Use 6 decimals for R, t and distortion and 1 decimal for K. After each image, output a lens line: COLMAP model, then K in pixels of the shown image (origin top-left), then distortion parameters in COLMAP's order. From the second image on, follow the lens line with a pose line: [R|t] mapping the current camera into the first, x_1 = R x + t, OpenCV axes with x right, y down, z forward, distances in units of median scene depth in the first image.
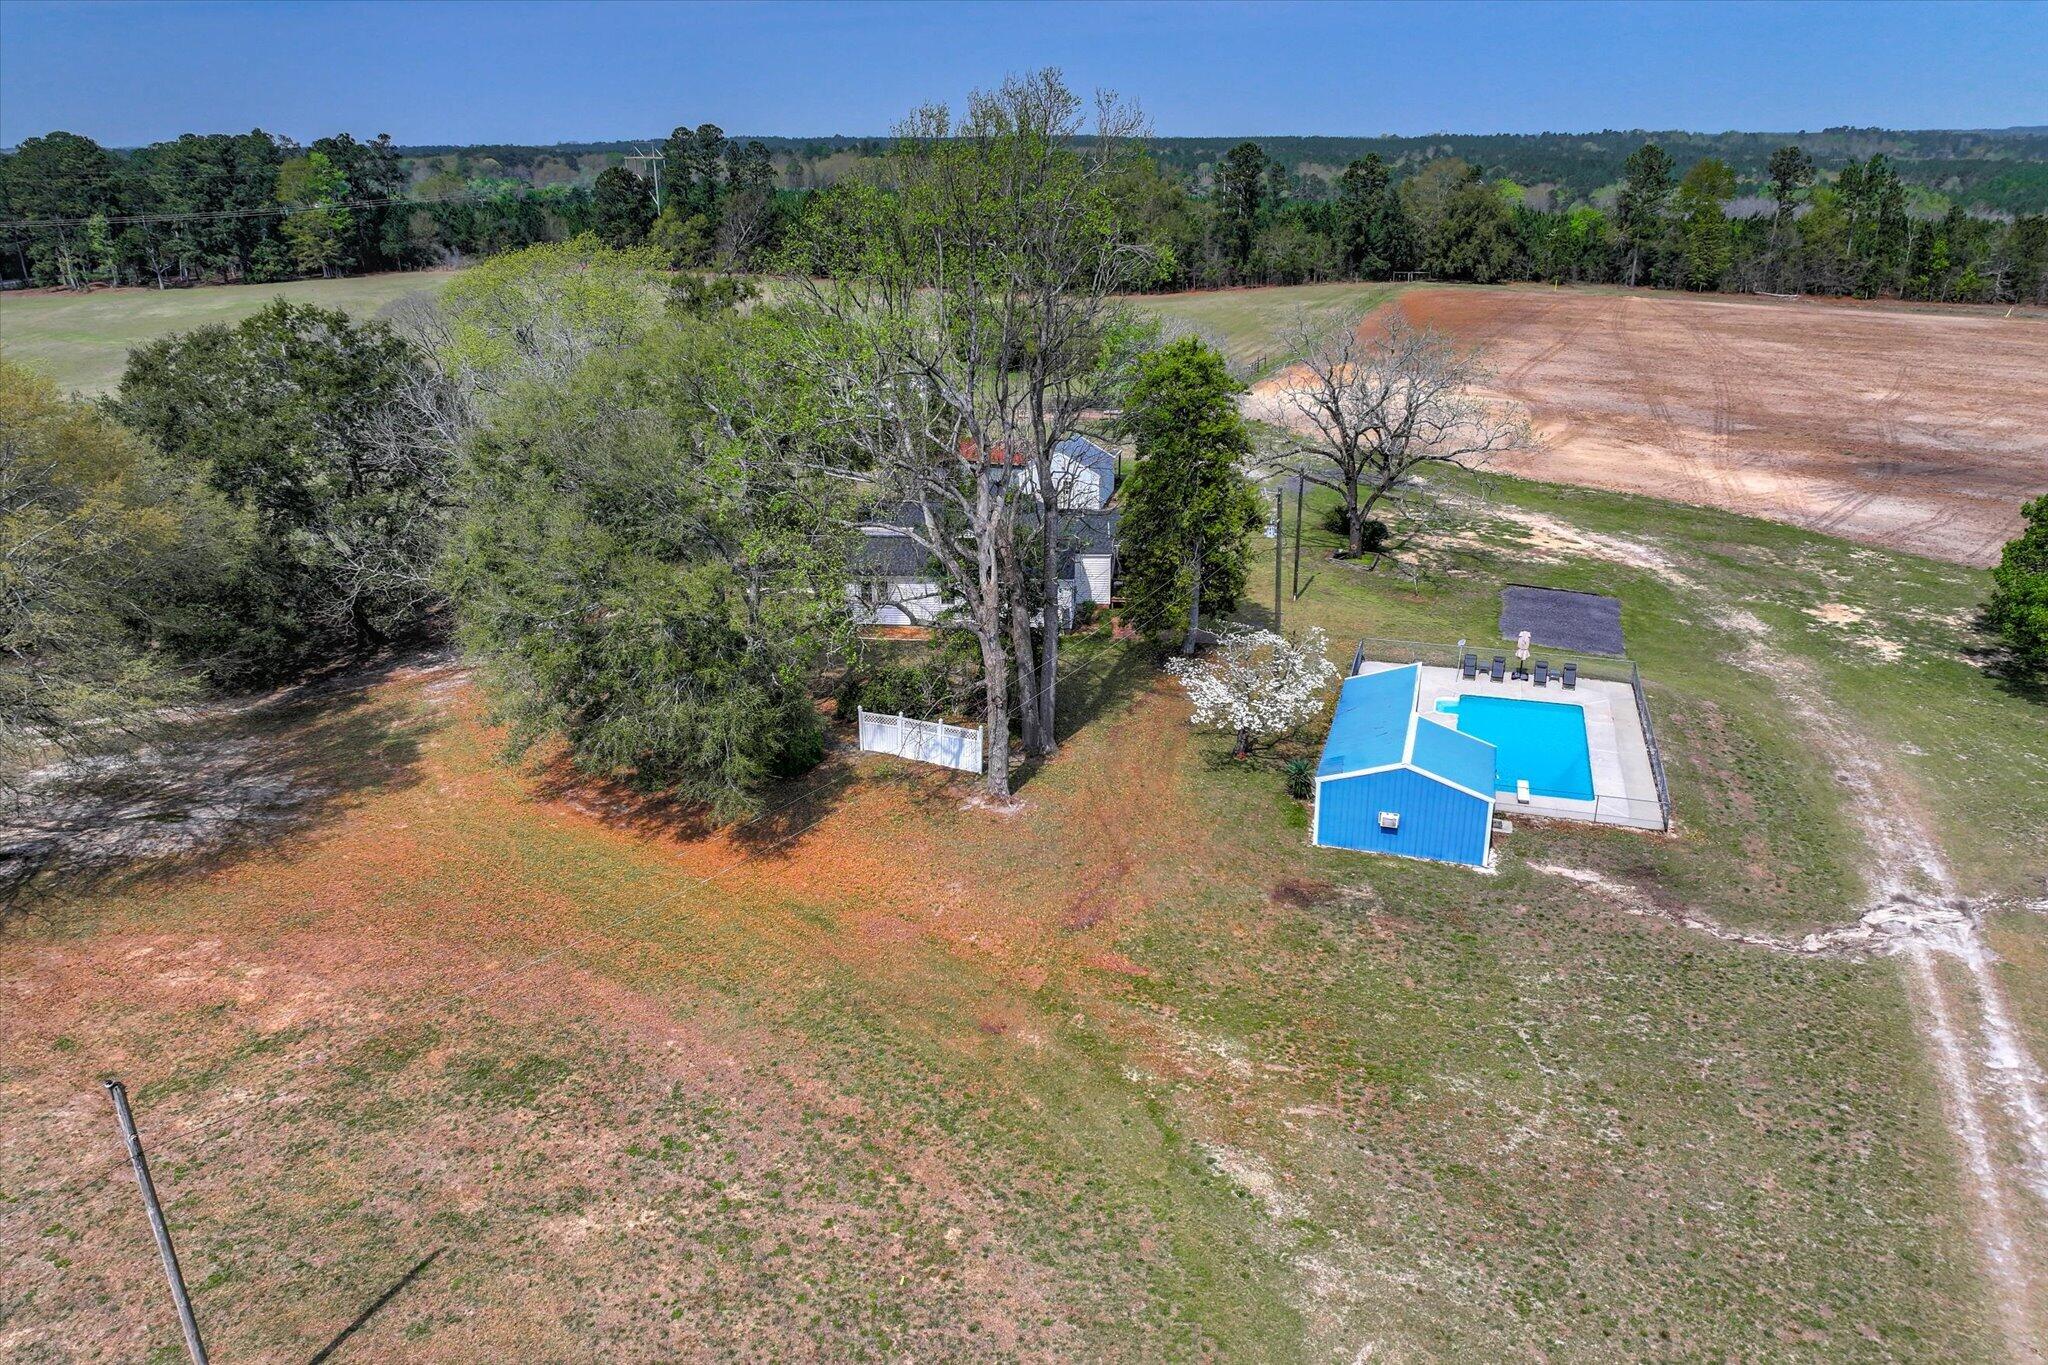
lens RADIAL K [[1434.7, 0, 1031.7], [0, 1434.7, 689.5], [0, 0, 1]] dist [0.005742, 0.002633]
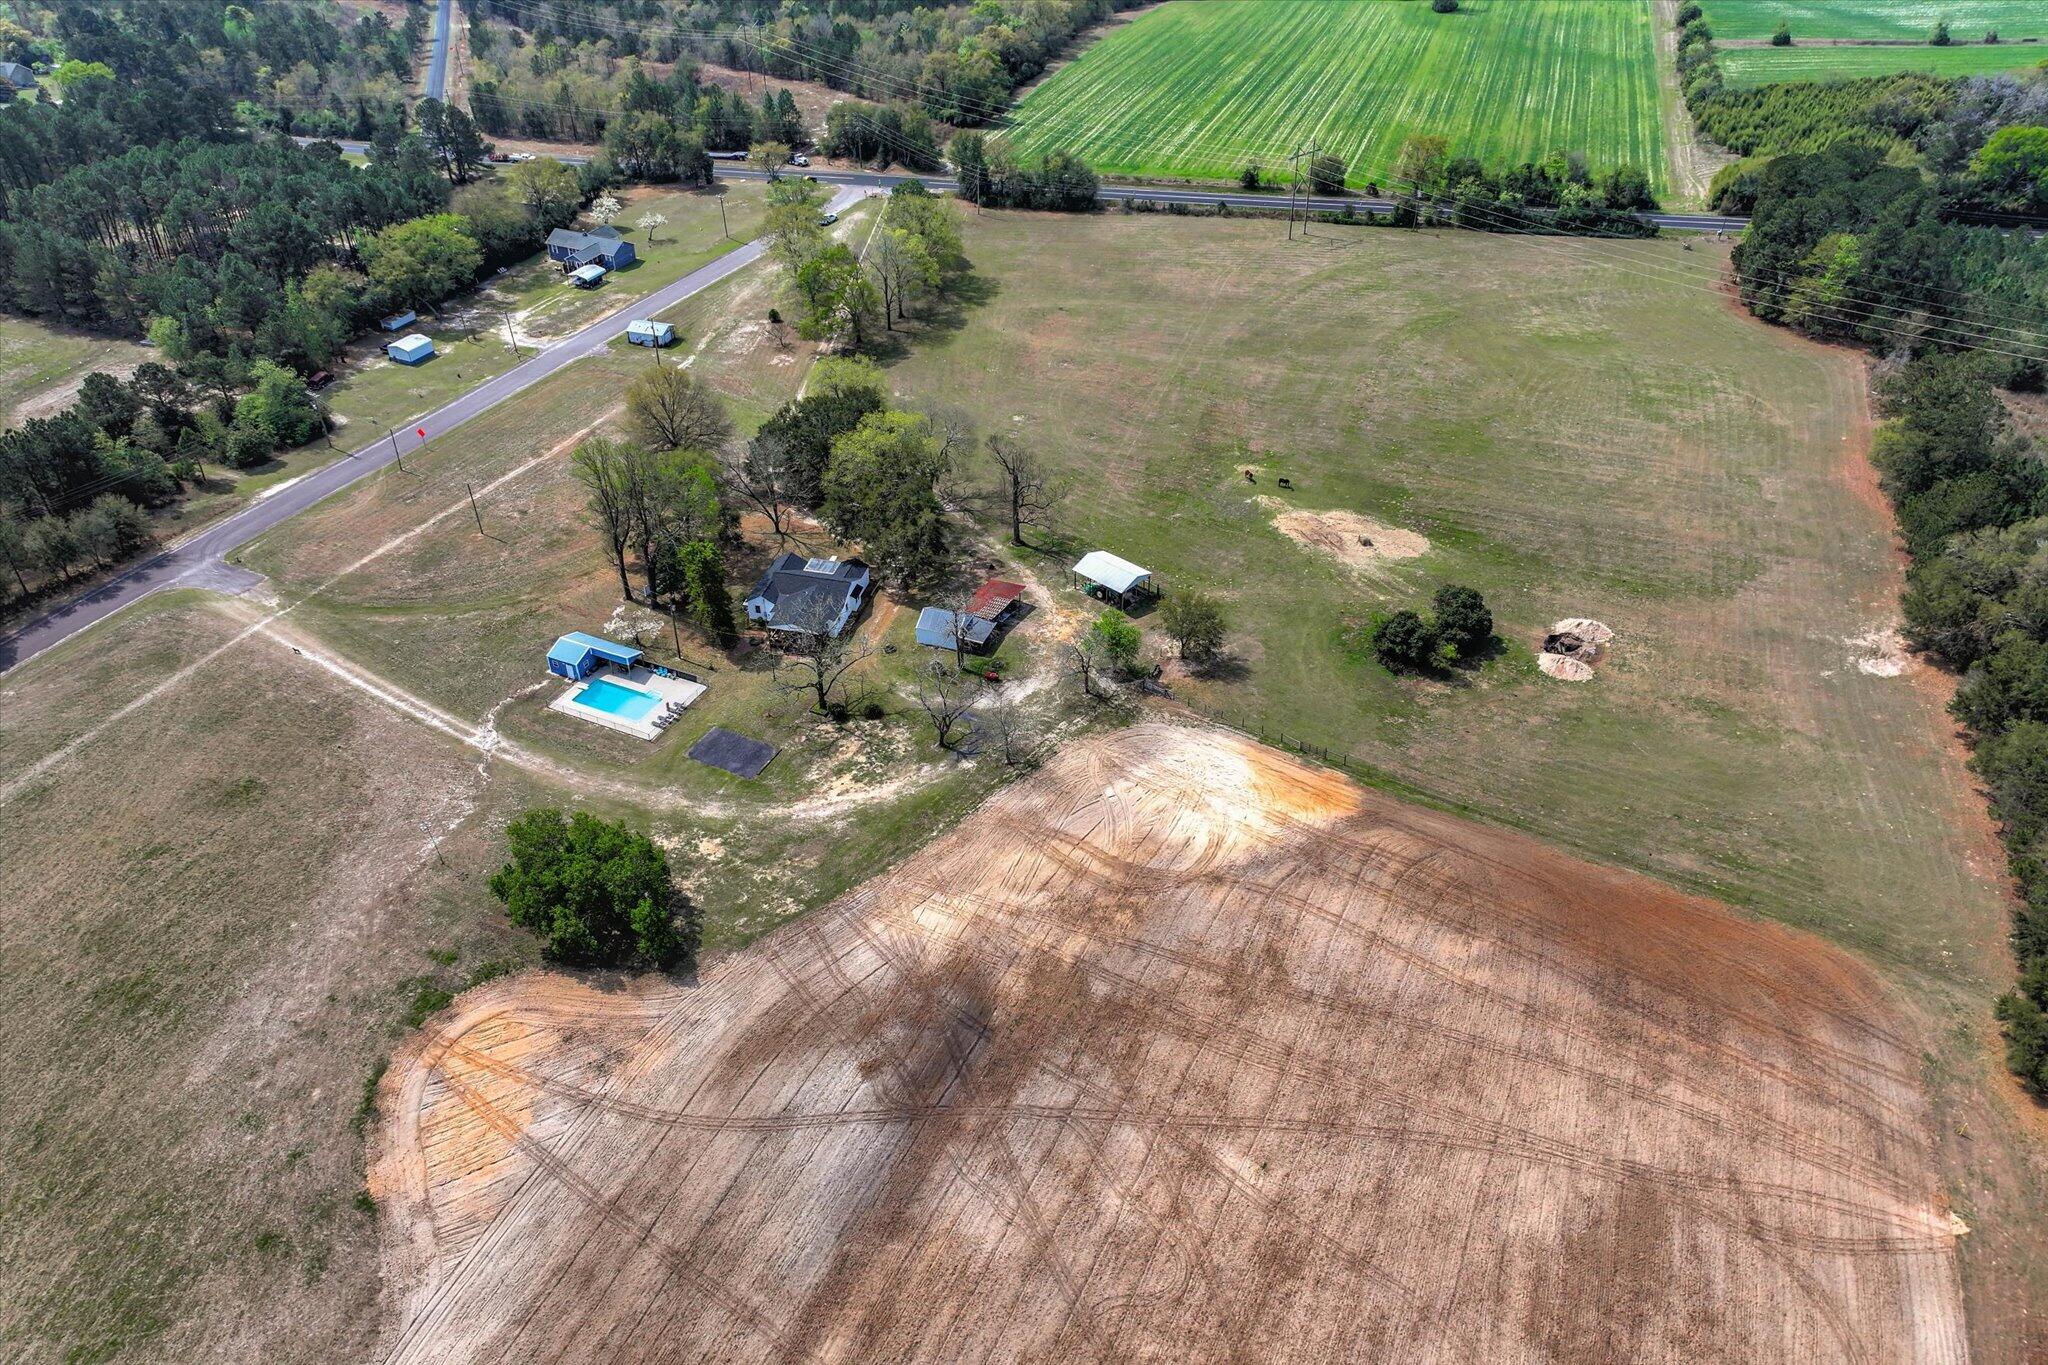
lens RADIAL K [[1434.7, 0, 1031.7], [0, 1434.7, 689.5], [0, 0, 1]] dist [0.005742, 0.002633]
pose [[-0.142203, 0.602971, -0.784987, 3.085095], [-0.348306, 0.711845, 0.609886, -2.552143], [0.926532, 0.360143, 0.108792, 1.752469]]
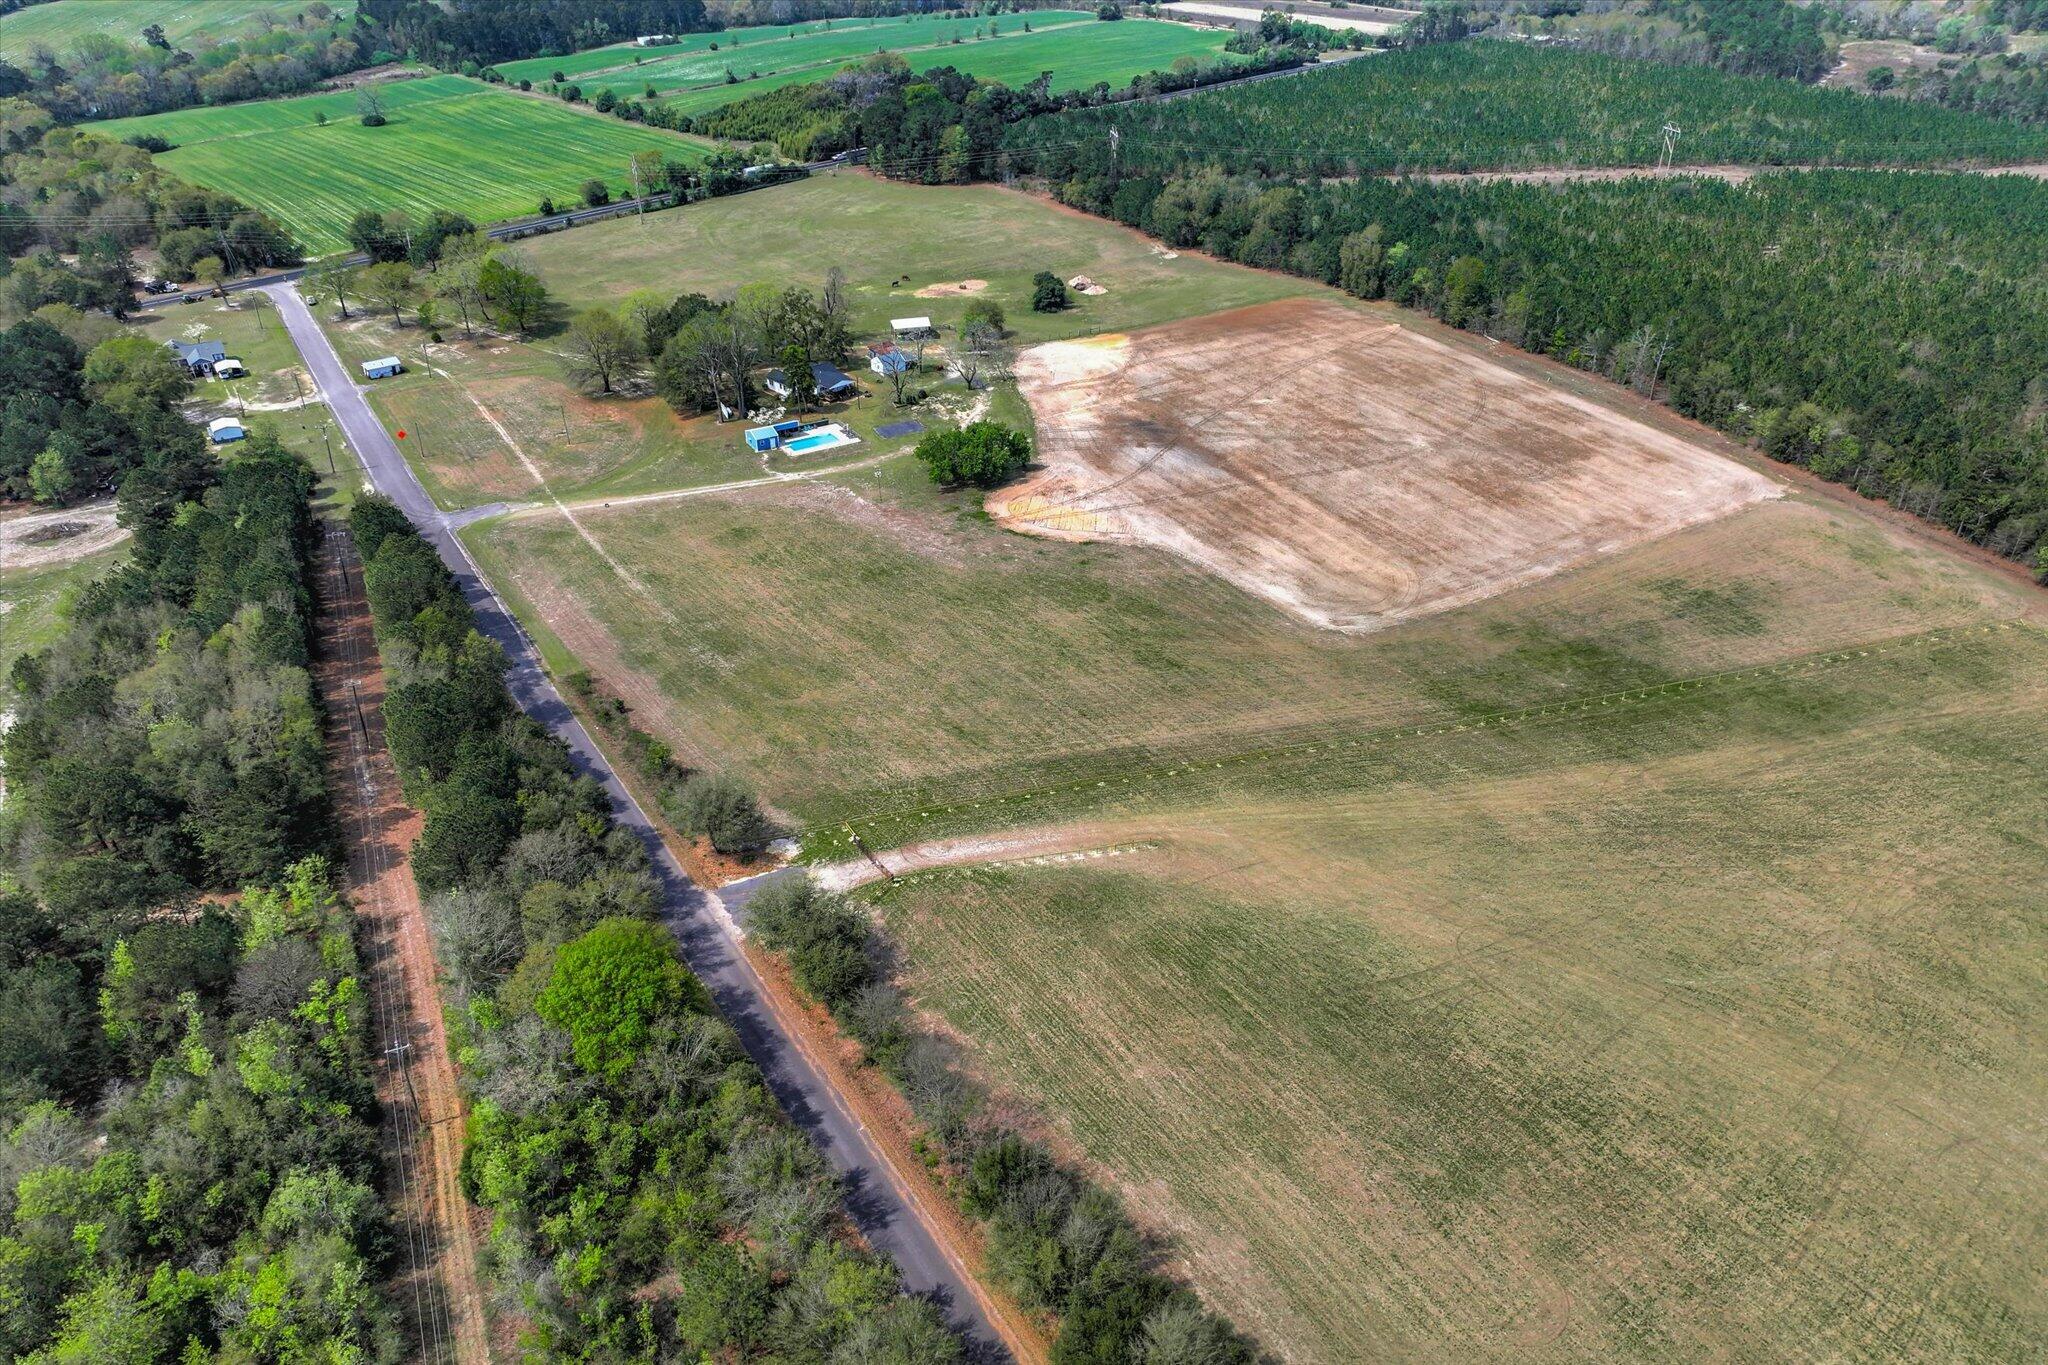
lens RADIAL K [[1434.7, 0, 1031.7], [0, 1434.7, 689.5], [0, 0, 1]] dist [0.005742, 0.002633]
pose [[0.748461, 0.352269, -0.561883, 4.767287], [-0.238246, 0.933522, 0.267909, -0.805346], [0.618907, -0.066653, 0.782631, -2.959125]]
